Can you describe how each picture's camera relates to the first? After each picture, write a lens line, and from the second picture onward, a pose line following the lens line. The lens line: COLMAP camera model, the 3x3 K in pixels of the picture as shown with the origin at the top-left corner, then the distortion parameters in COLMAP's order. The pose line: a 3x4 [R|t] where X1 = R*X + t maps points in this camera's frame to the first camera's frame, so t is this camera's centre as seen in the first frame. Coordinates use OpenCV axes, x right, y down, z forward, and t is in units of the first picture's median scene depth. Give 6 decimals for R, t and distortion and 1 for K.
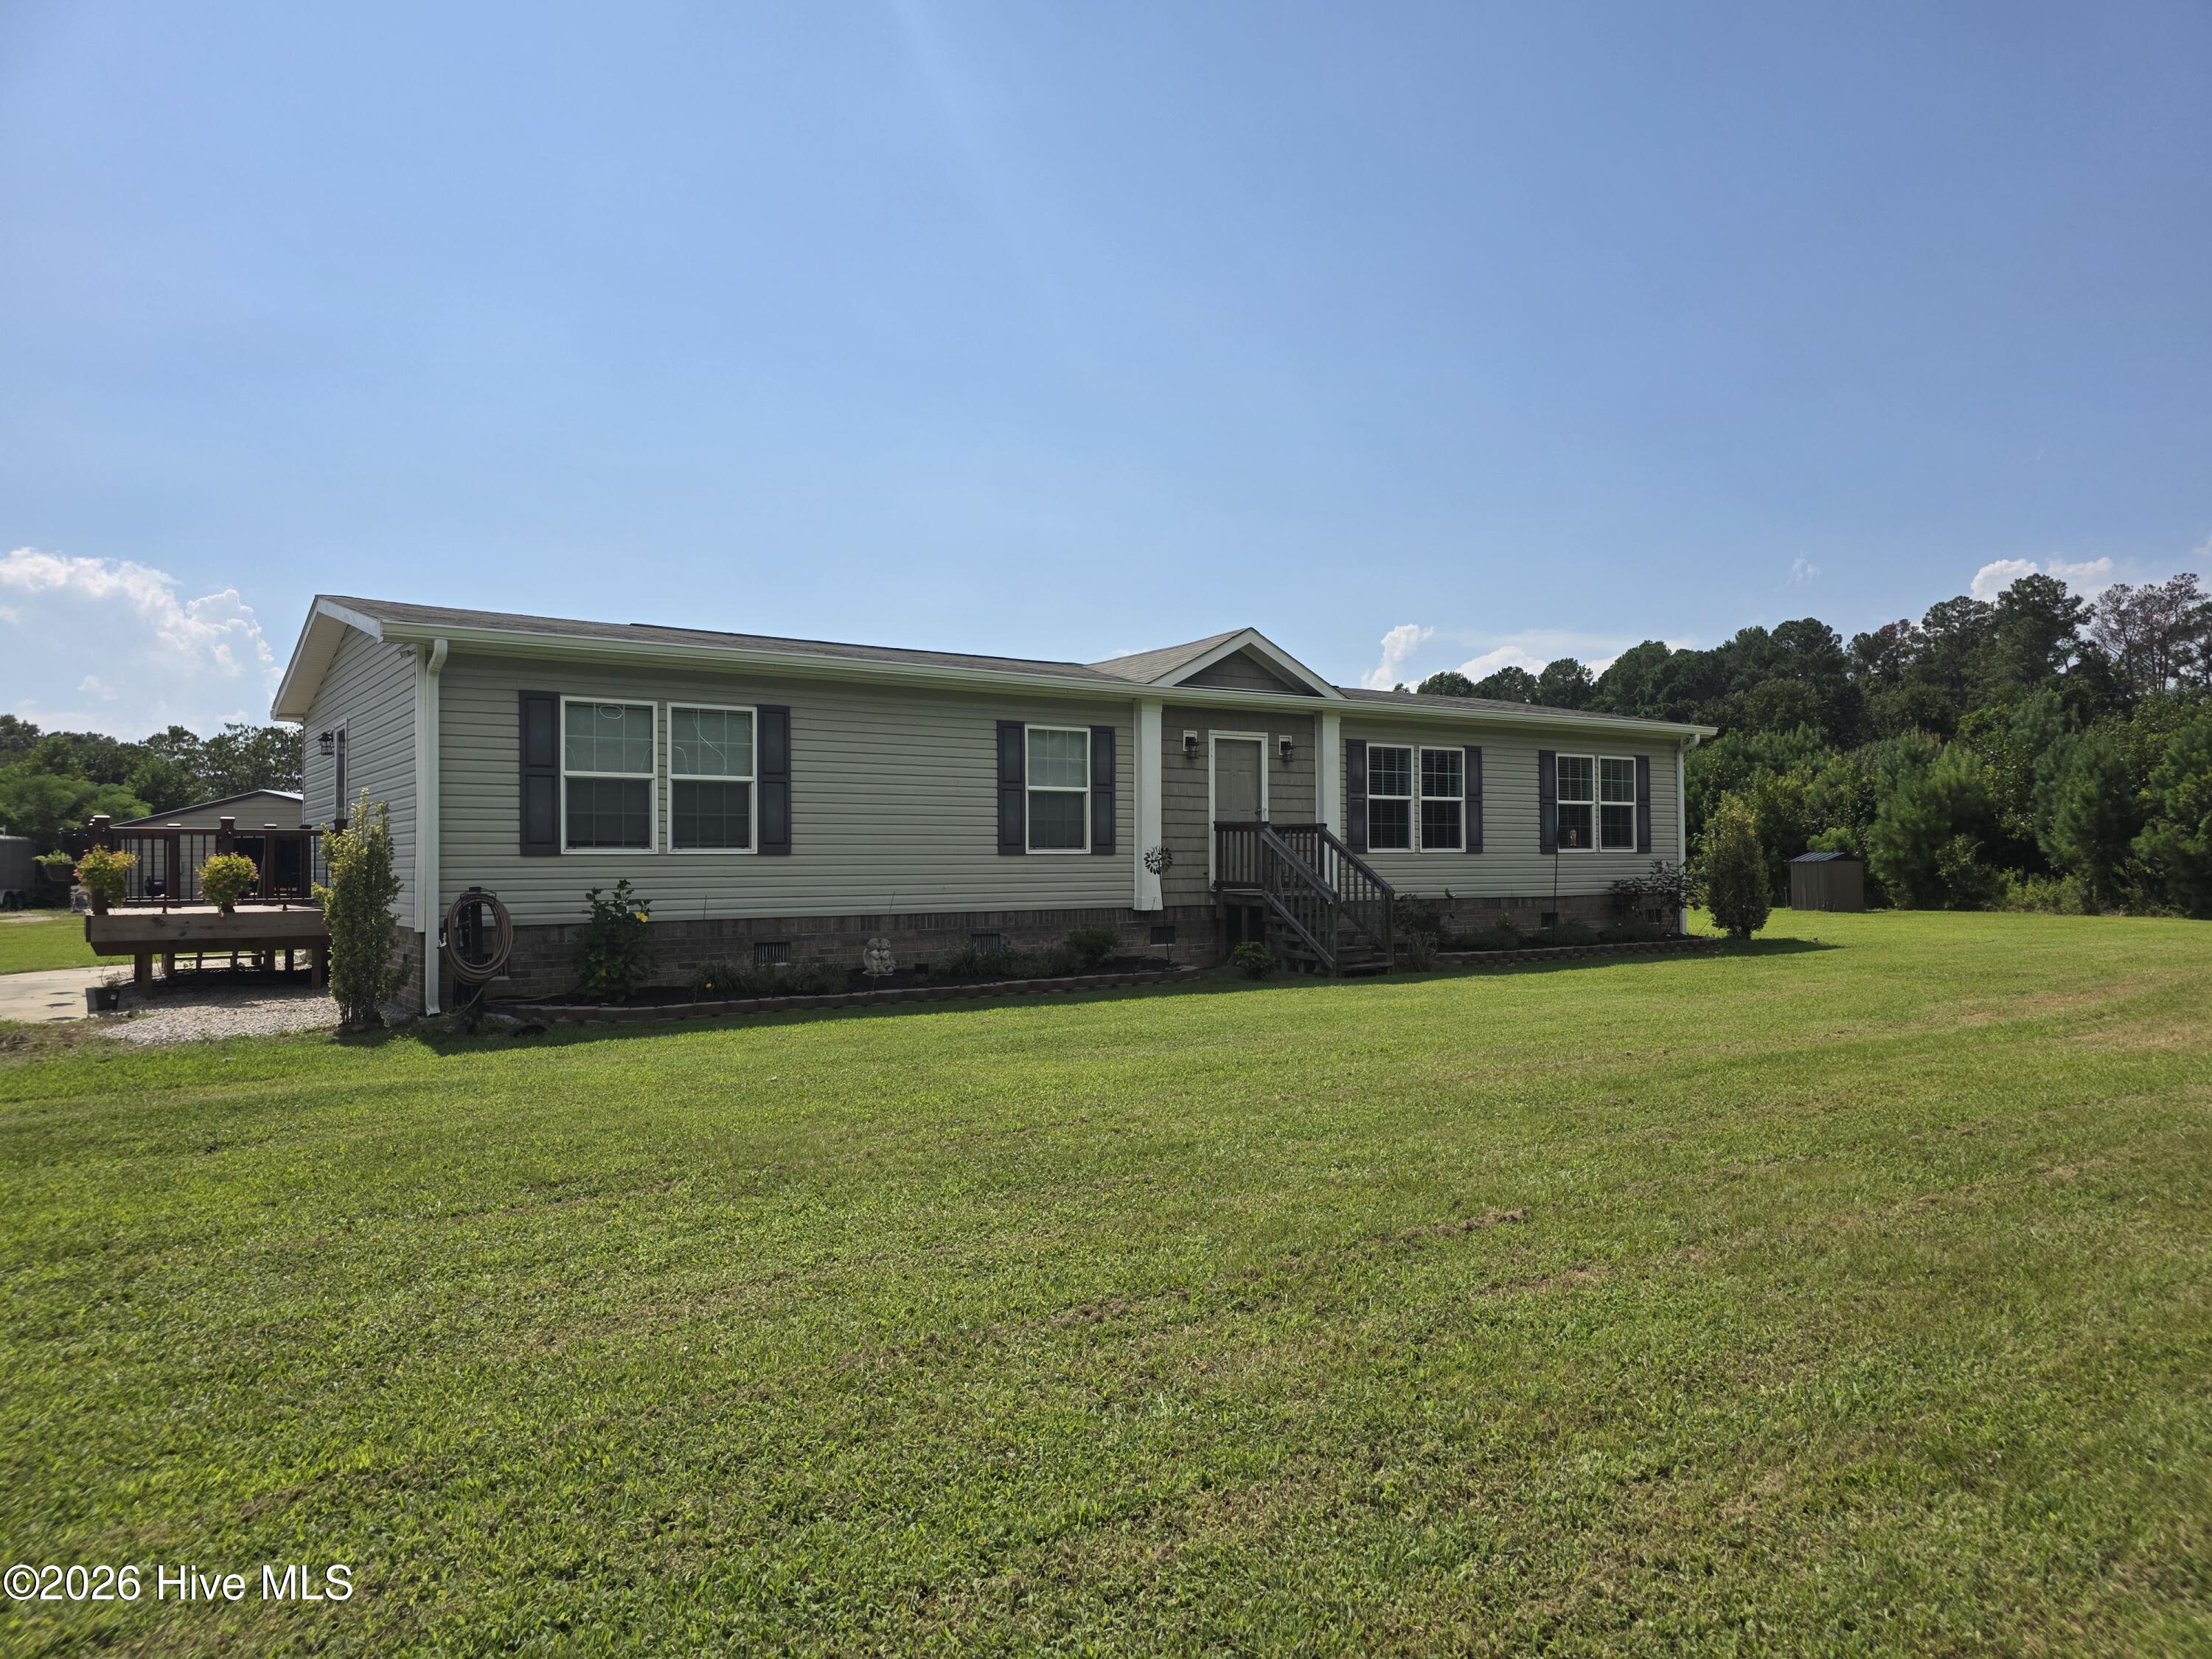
lens RADIAL K [[1502.3, 0, 1117.1], [0, 1502.3, 853.0], [0, 0, 1]] dist [0.123415, -0.129000]
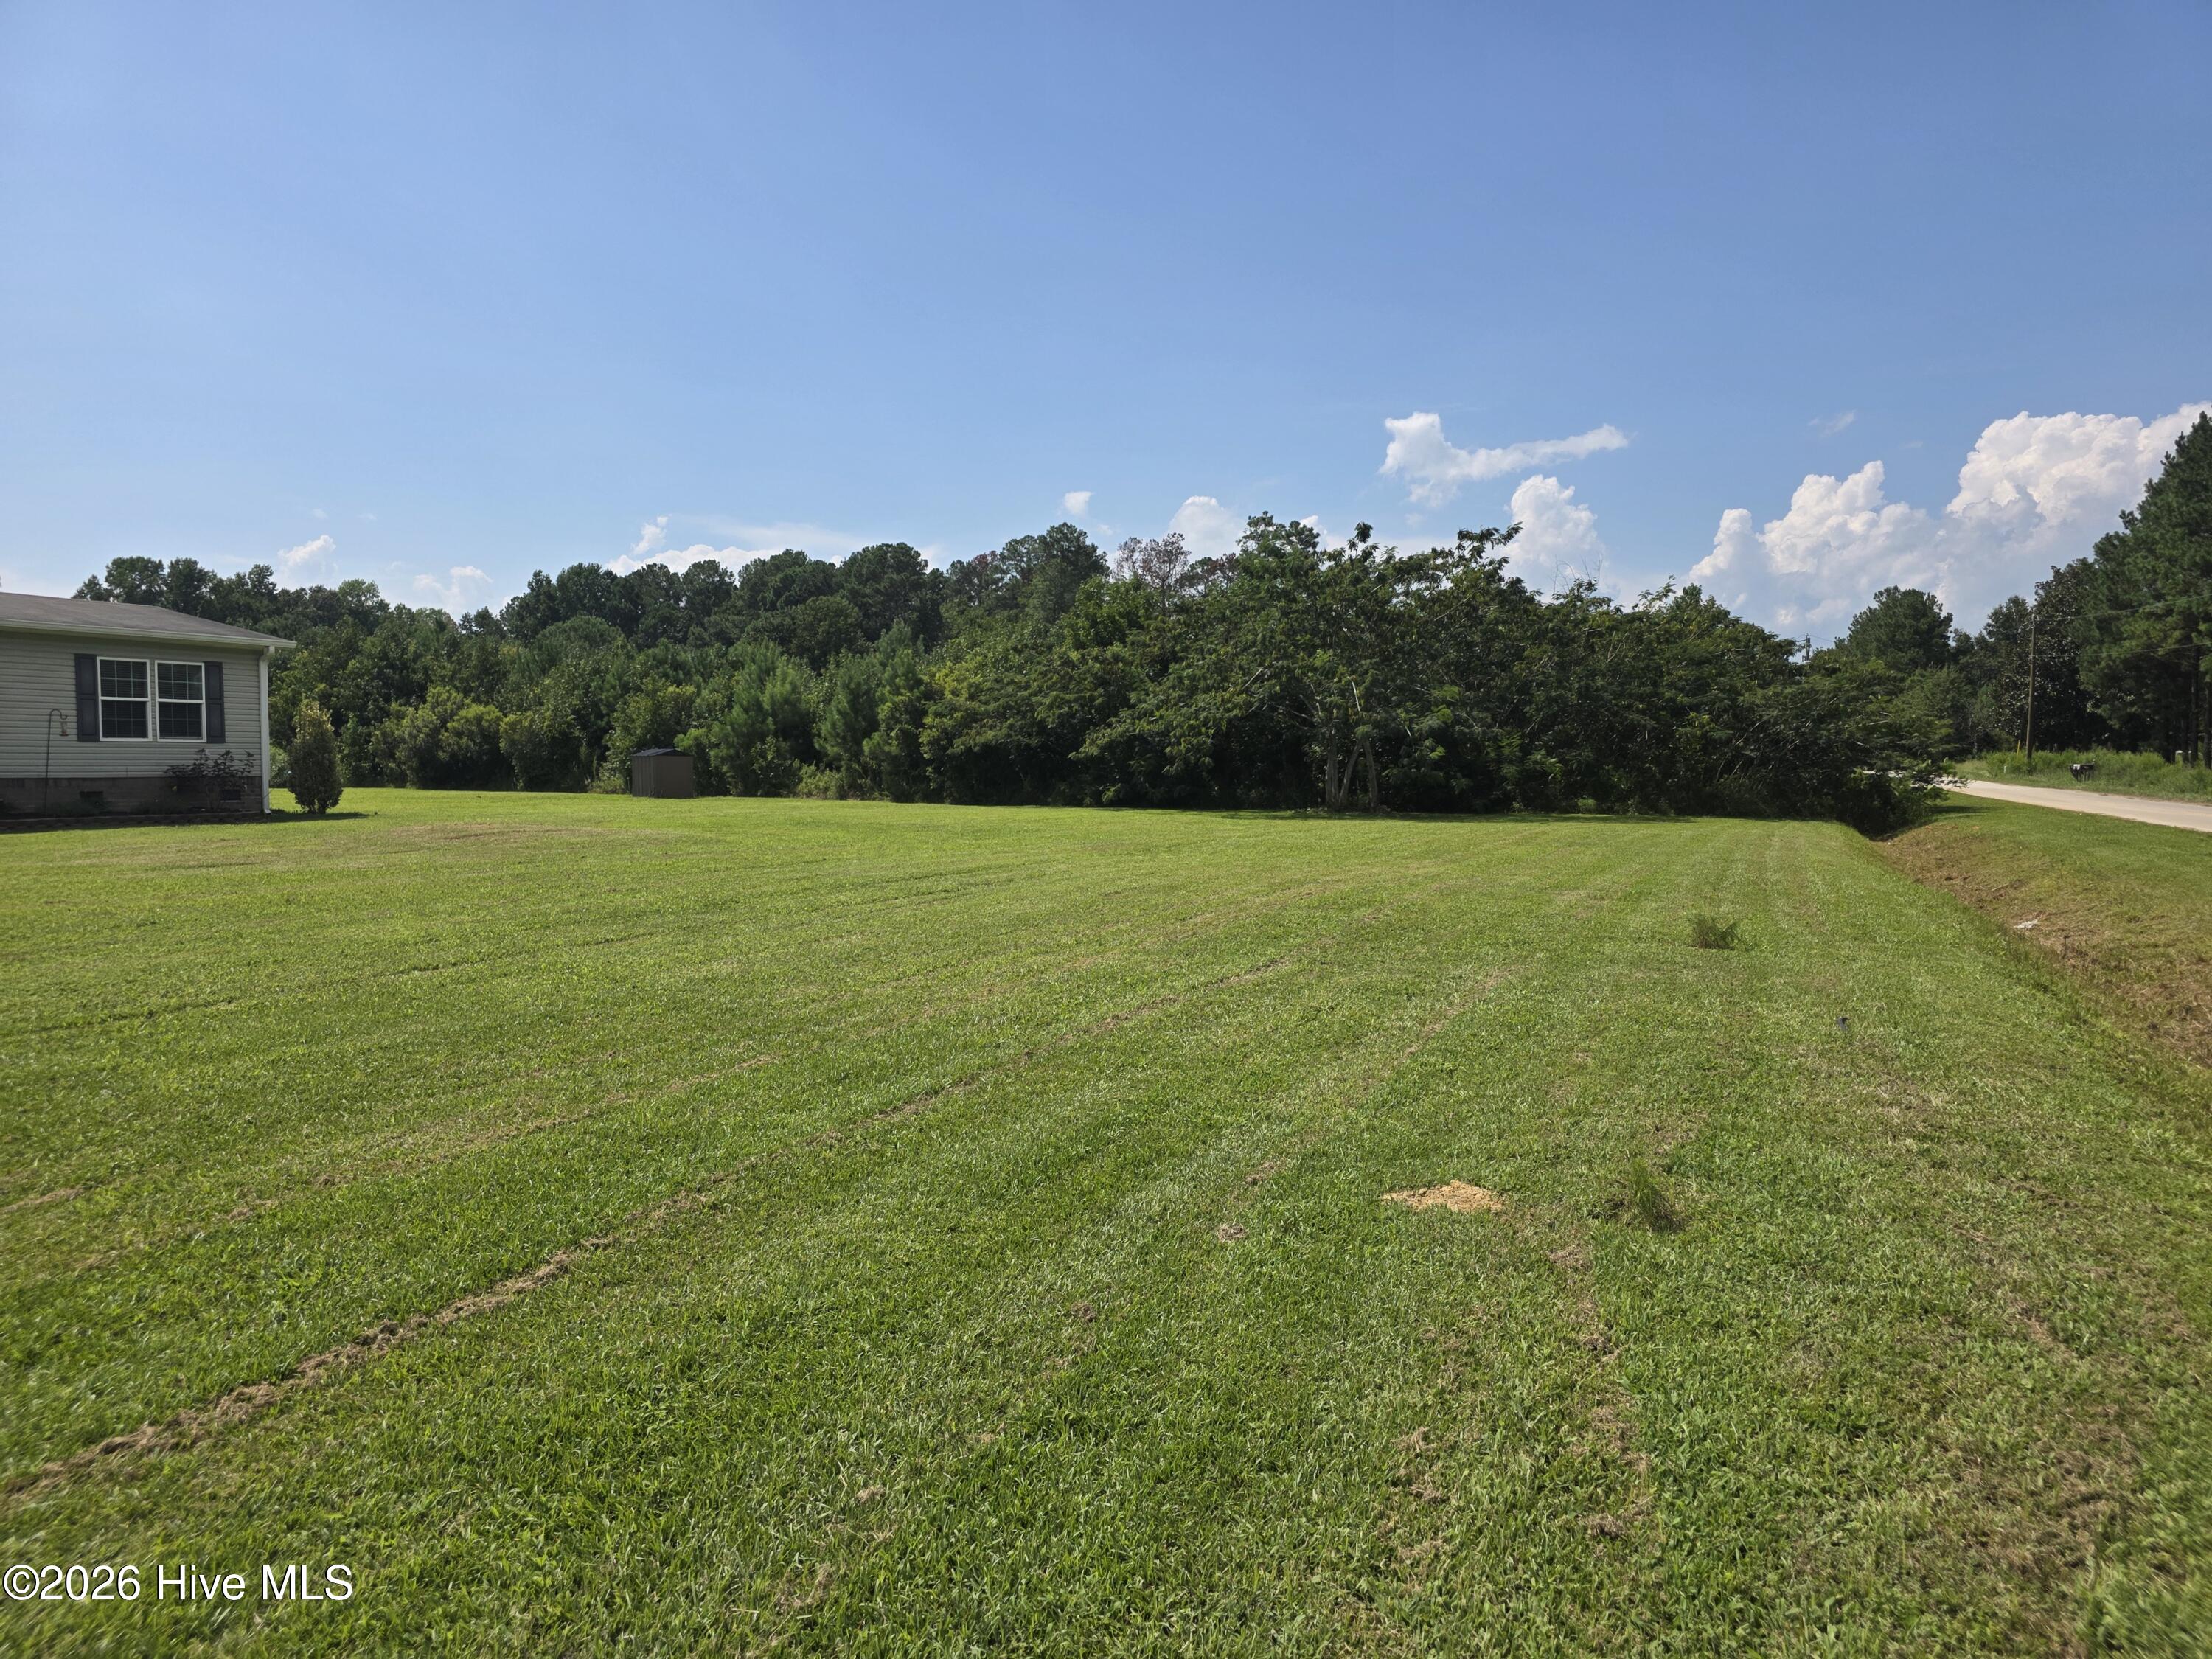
lens RADIAL K [[1502.3, 0, 1117.1], [0, 1502.3, 853.0], [0, 0, 1]] dist [0.123415, -0.129000]
pose [[0.876456, -0.019818, 0.481075, 0.413451], [-0.012800, 0.997840, 0.064425, -0.001001], [-0.481313, -0.062624, 0.874309, -0.455050]]
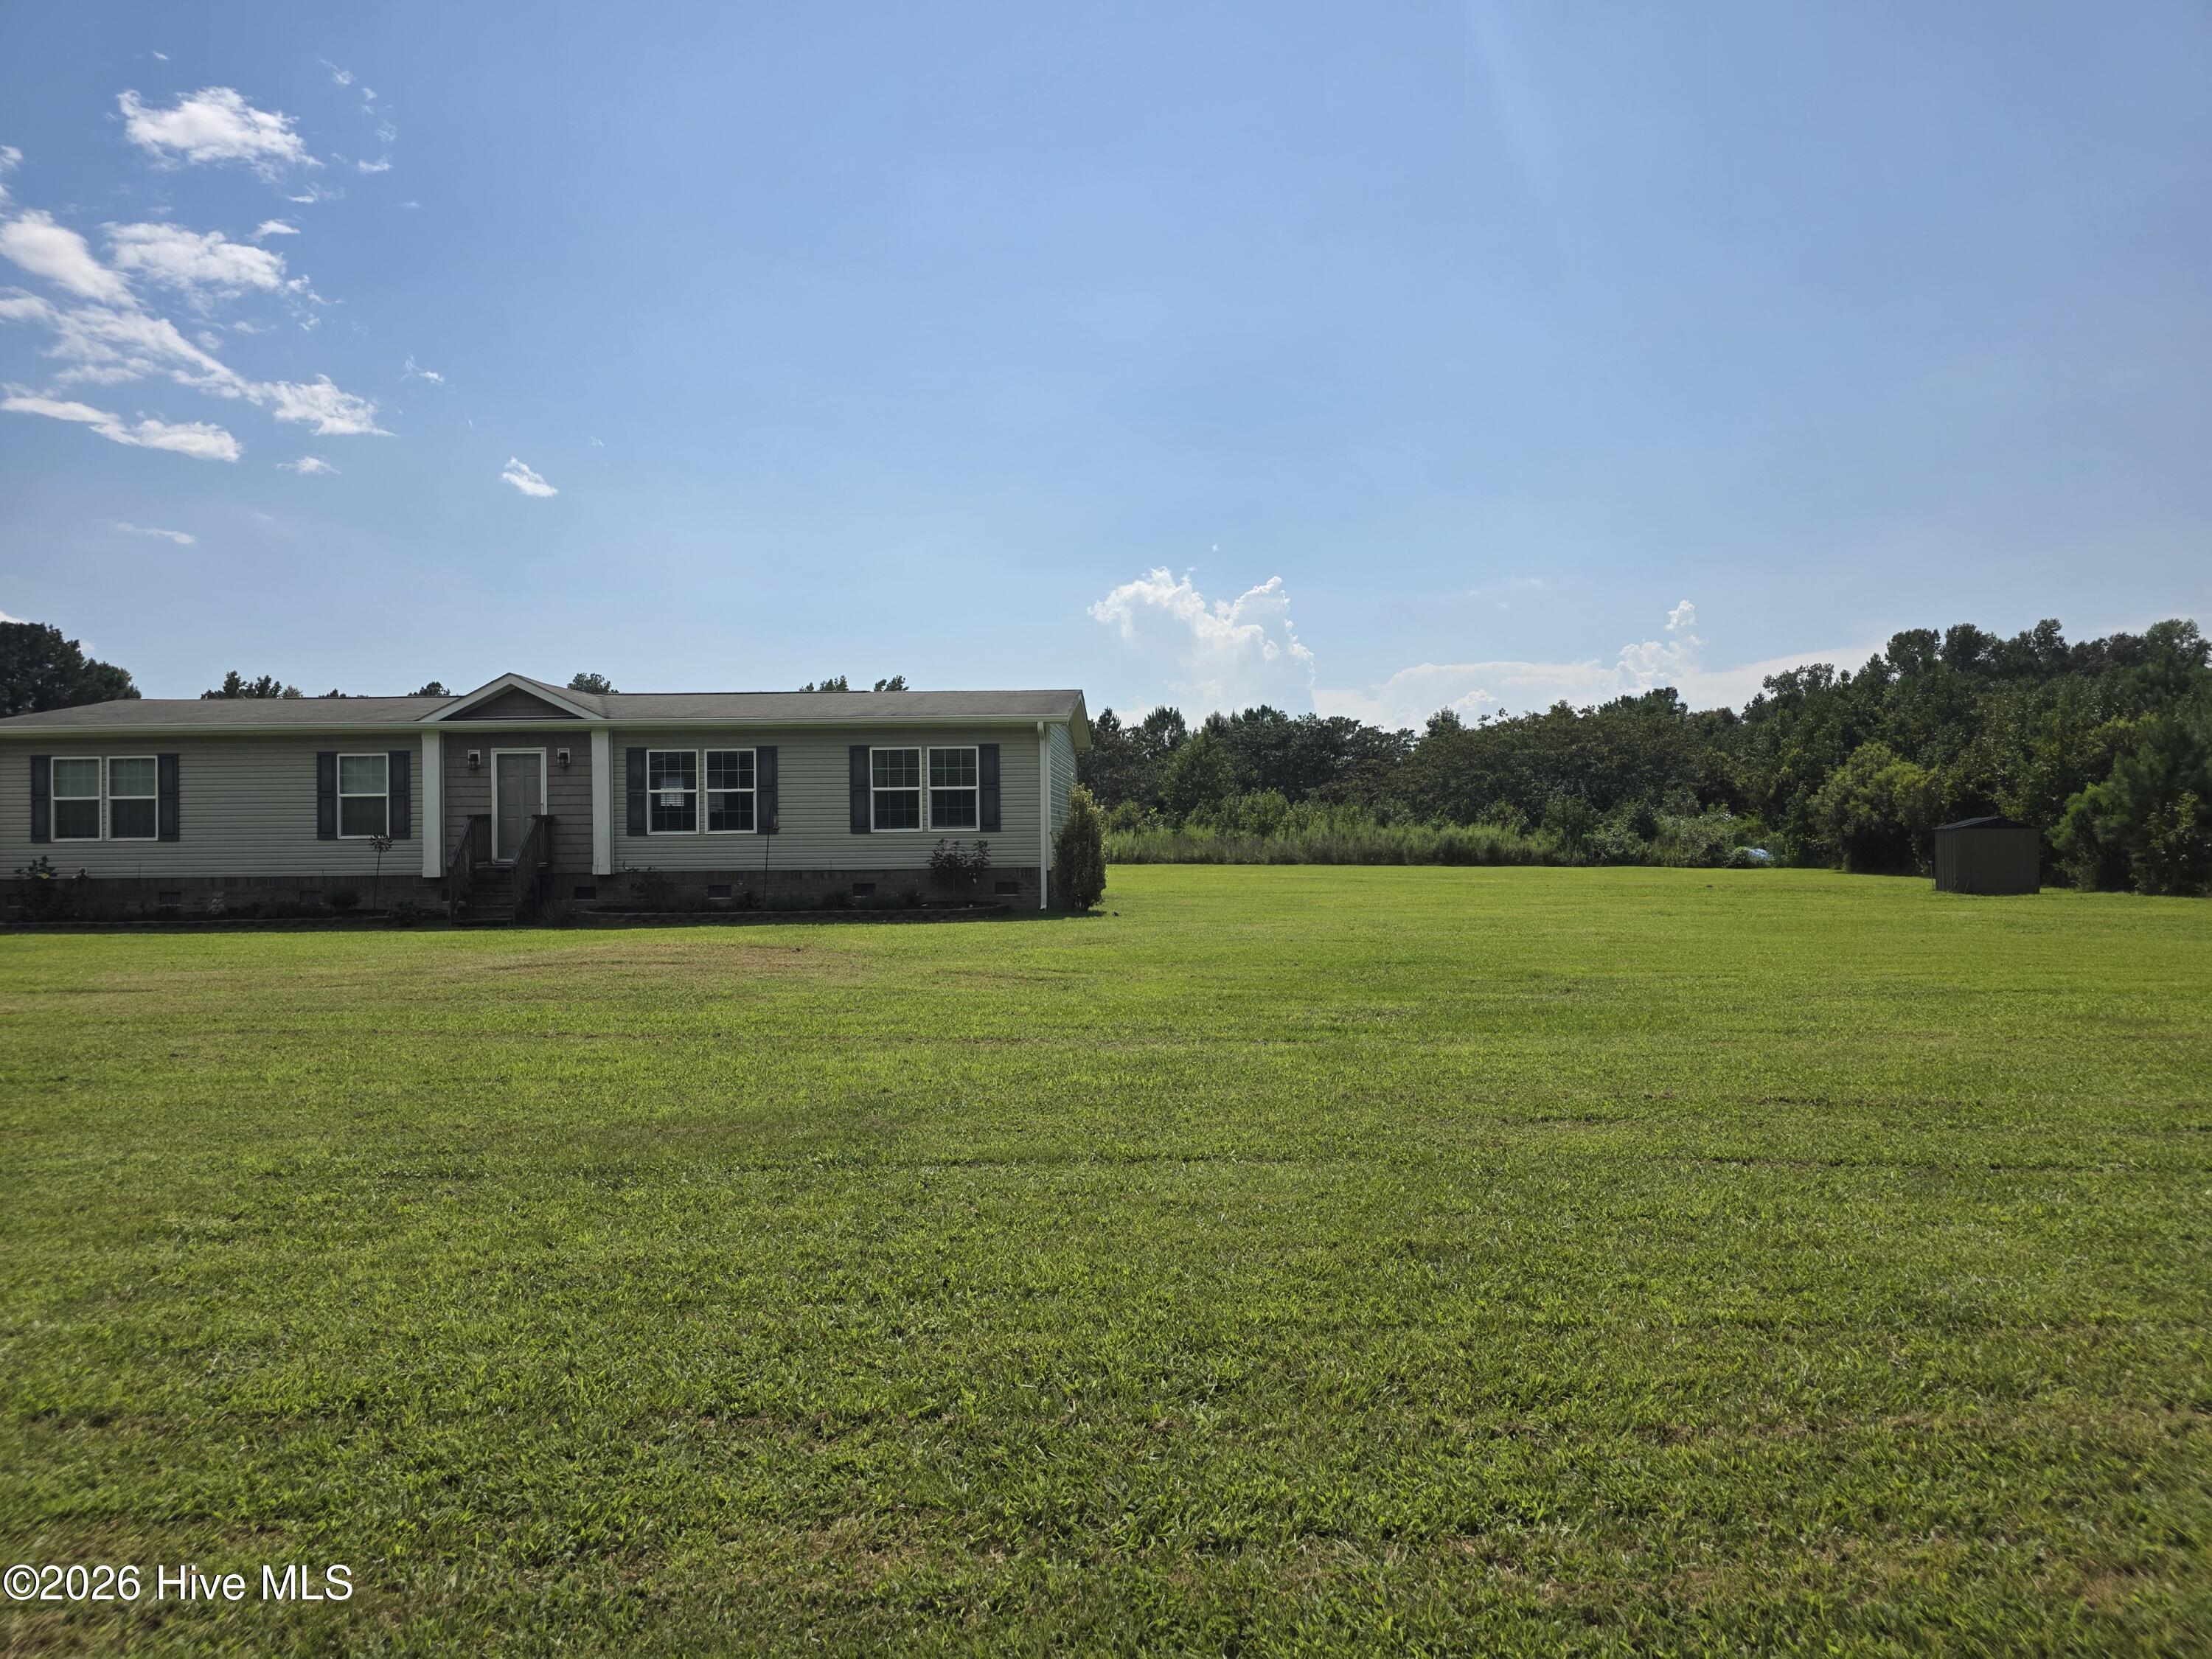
lens RADIAL K [[1502.3, 0, 1117.1], [0, 1502.3, 853.0], [0, 0, 1]] dist [0.123415, -0.129000]
pose [[0.787299, 0.001781, -0.616569, 1.189781], [0.011180, 0.999790, 0.017163, -0.002300], [0.616470, -0.020406, 0.787114, 0.203979]]
